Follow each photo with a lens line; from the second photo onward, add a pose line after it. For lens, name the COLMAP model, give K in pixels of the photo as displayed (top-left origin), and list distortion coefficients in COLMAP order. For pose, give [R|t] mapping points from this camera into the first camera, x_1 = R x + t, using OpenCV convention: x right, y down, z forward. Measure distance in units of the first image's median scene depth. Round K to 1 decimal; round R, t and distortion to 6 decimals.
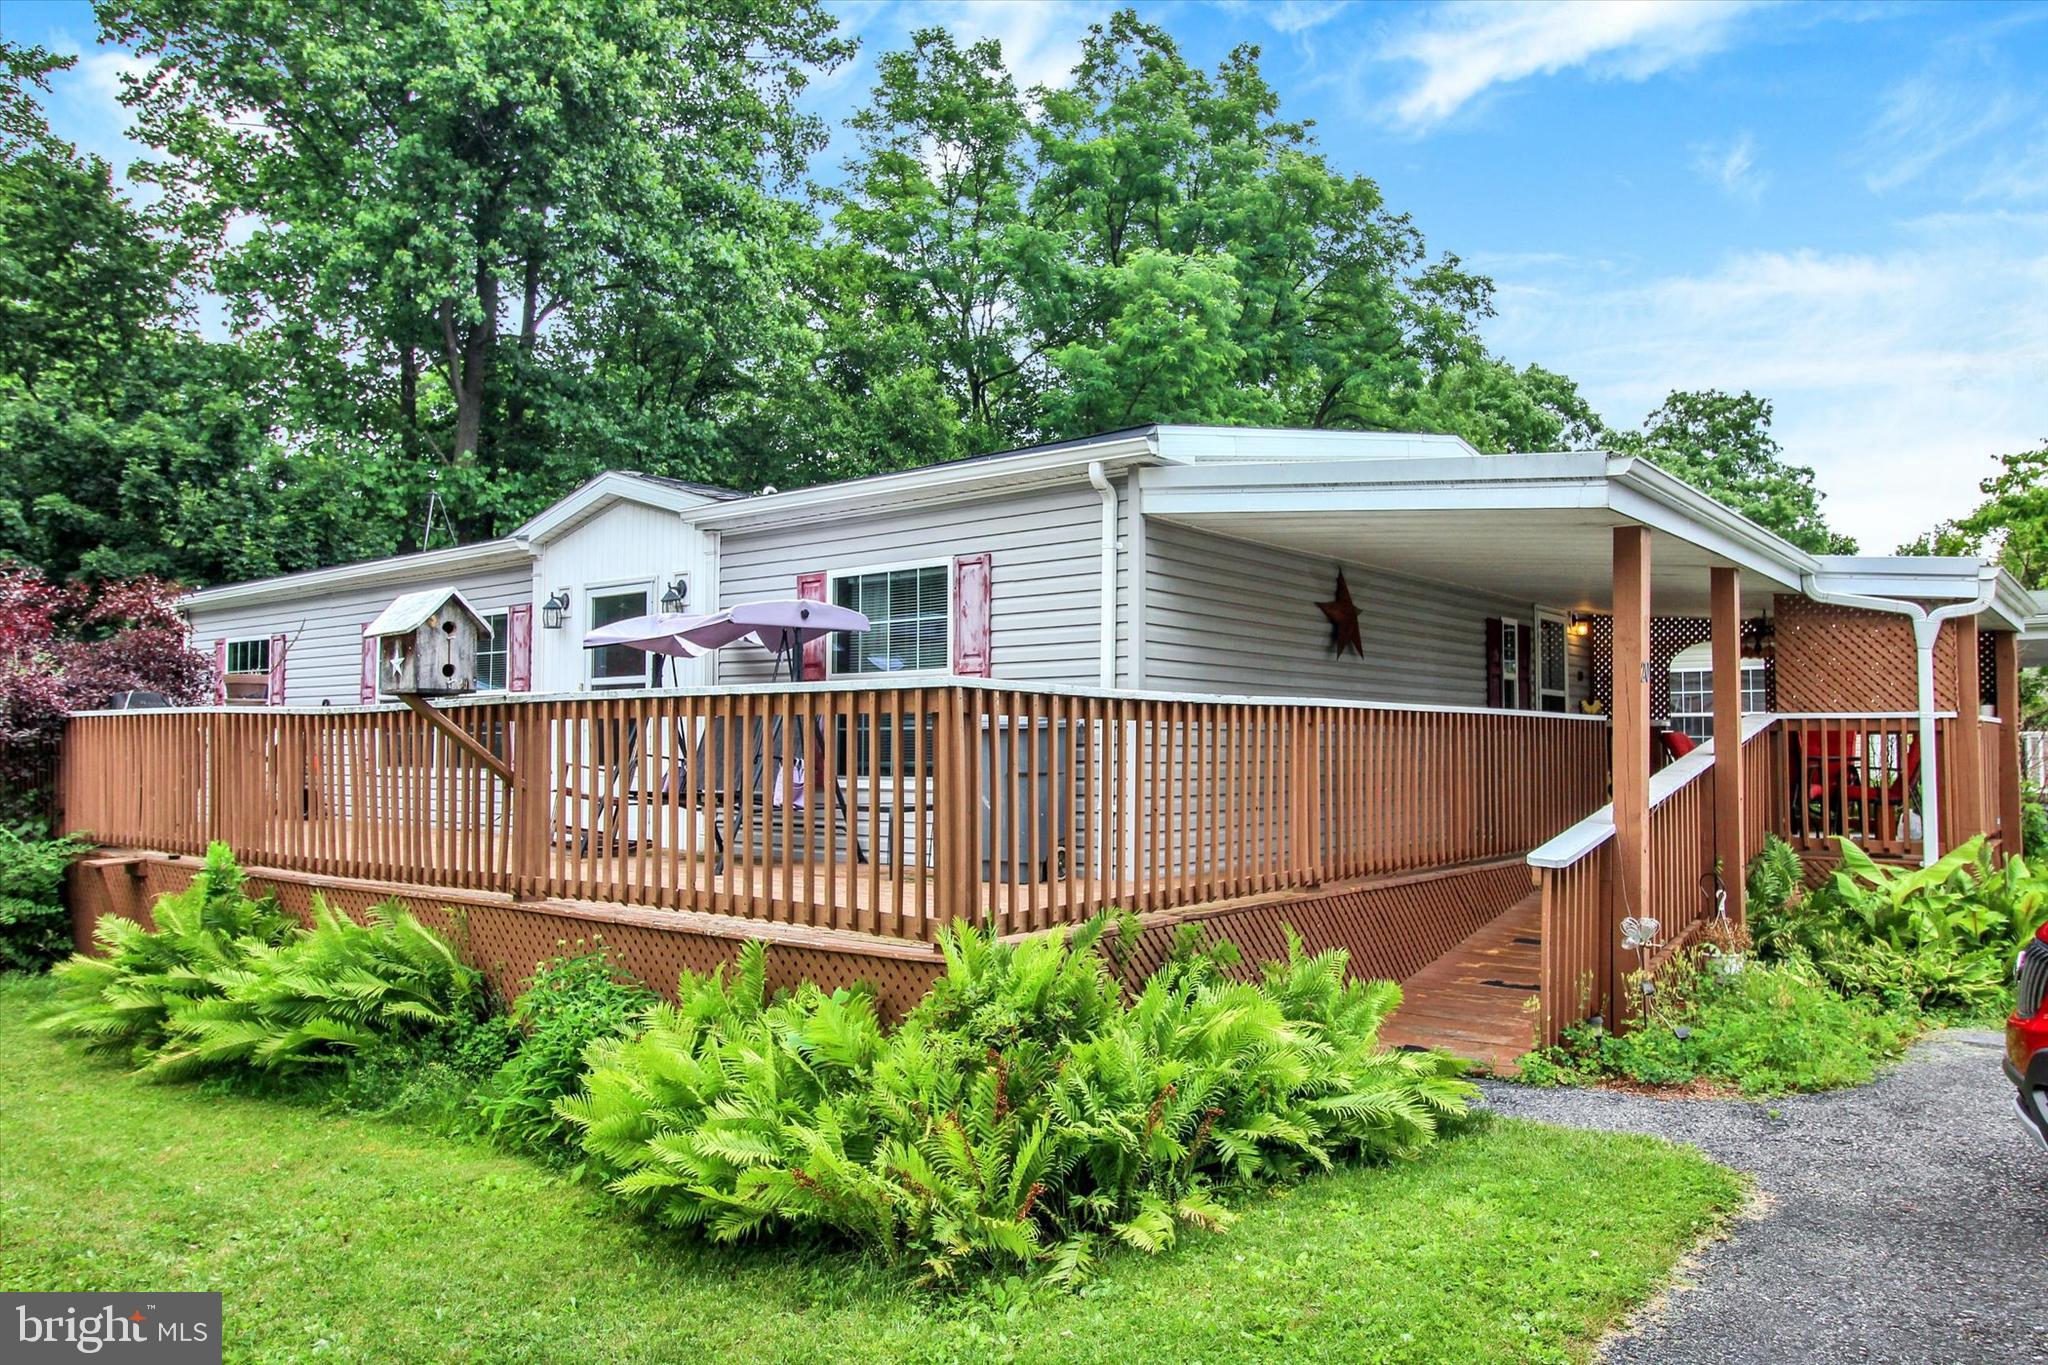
lens RADIAL K [[1616.6, 0, 1024.0], [0, 1616.6, 682.5], [0, 0, 1]] dist [0.013161, 0.004709]
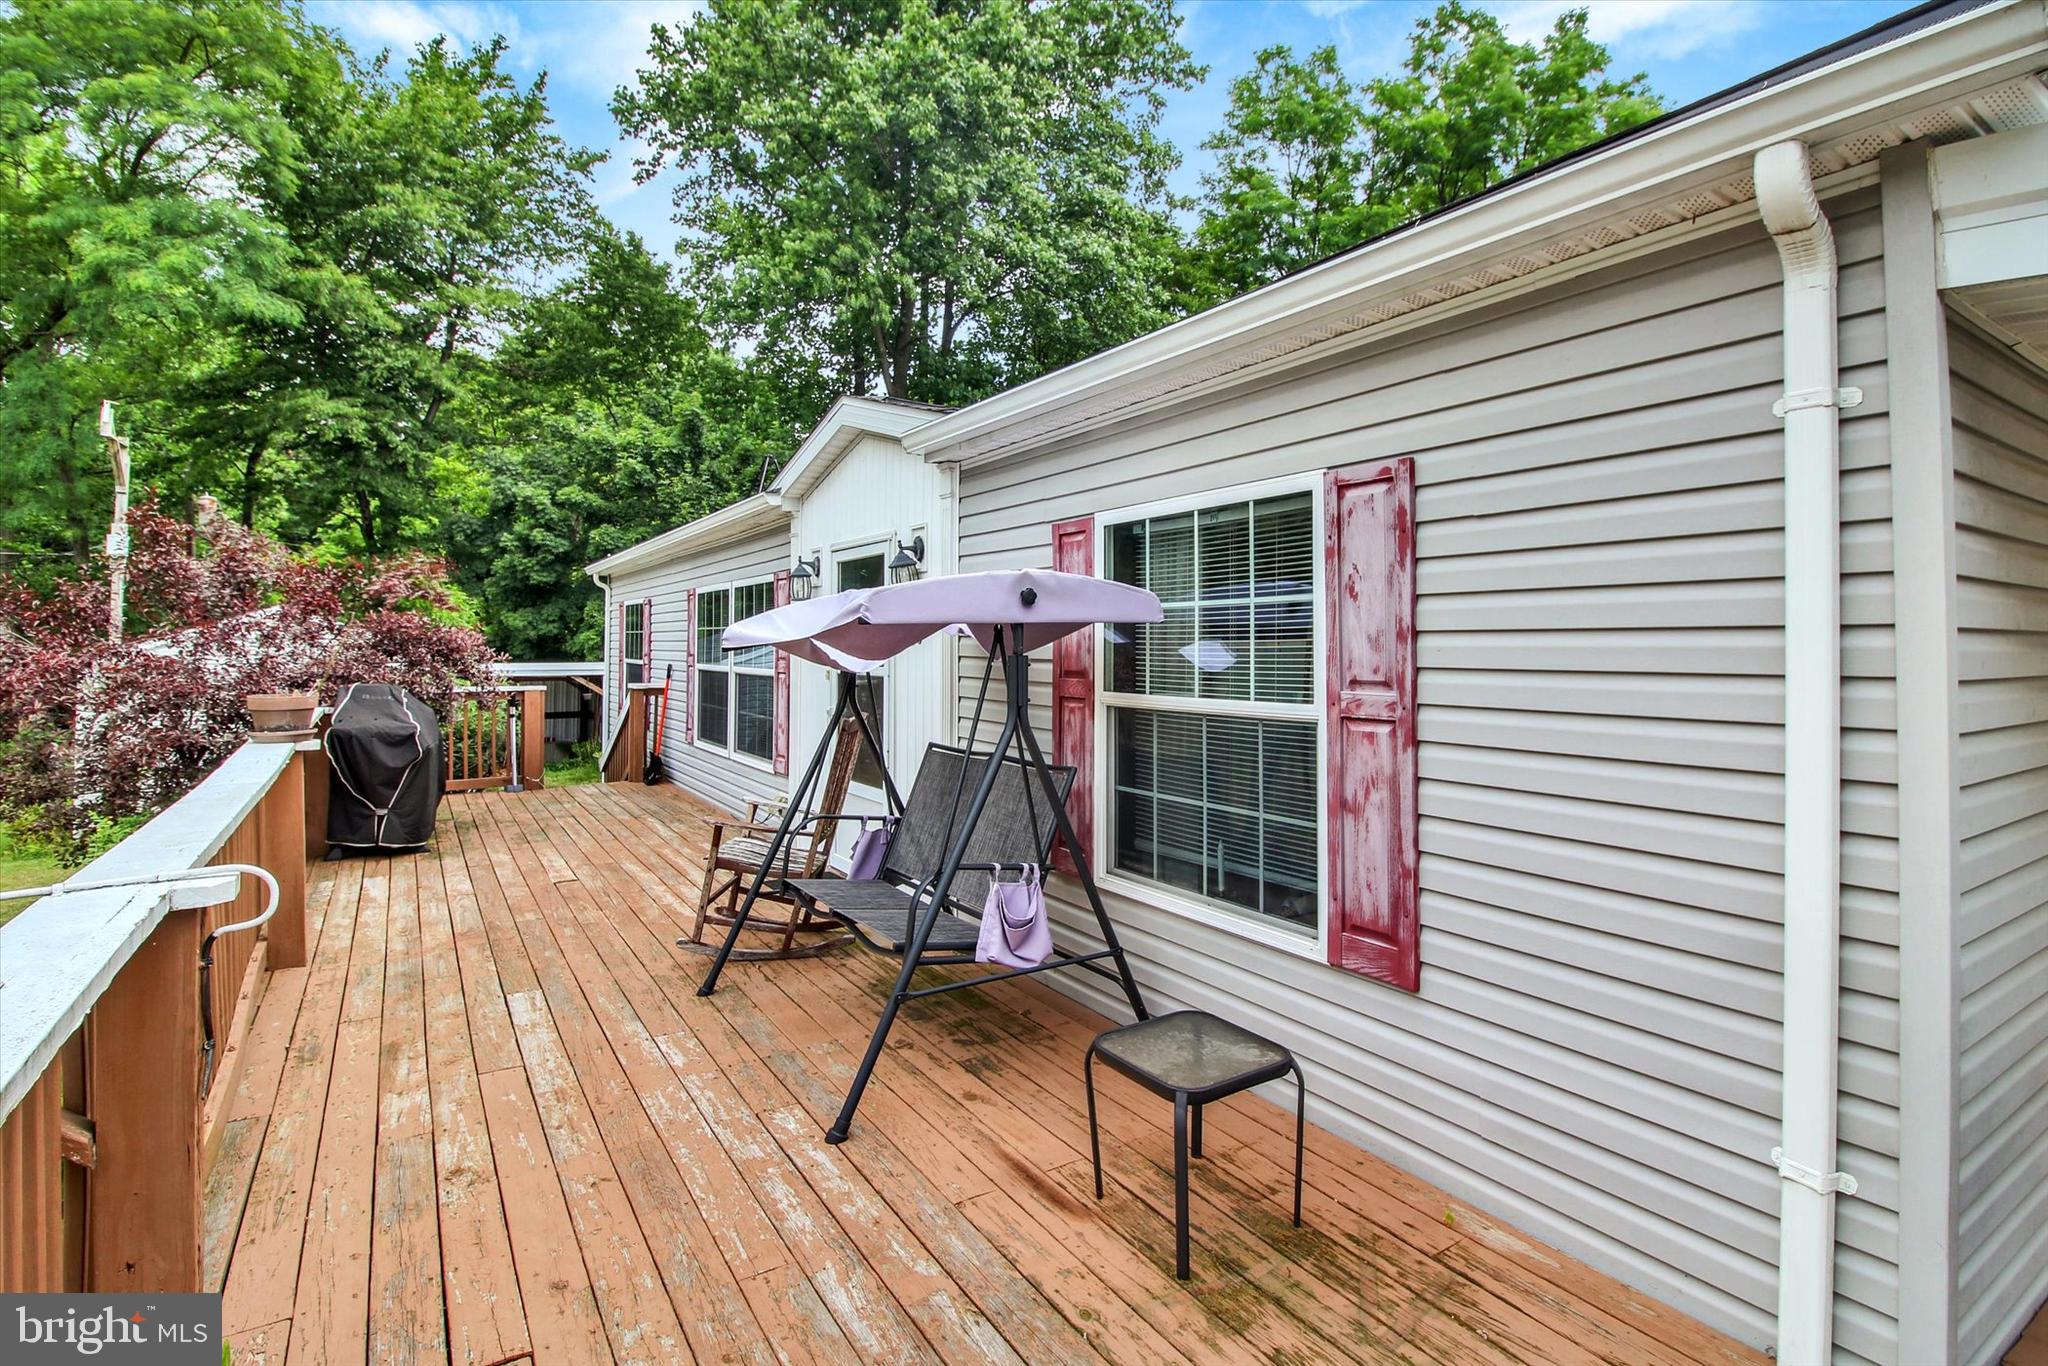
lens RADIAL K [[1024.2, 0, 1063.4], [0, 1024.2, 626.6], [0, 0, 1]] dist [-0.066861, -0.000231]
pose [[0.963243, -0.009816, -0.268453, -0.015481], [0.018199, 0.999421, 0.028759, -0.017254], [0.268016, -0.032587, 0.962863, 0.282272]]
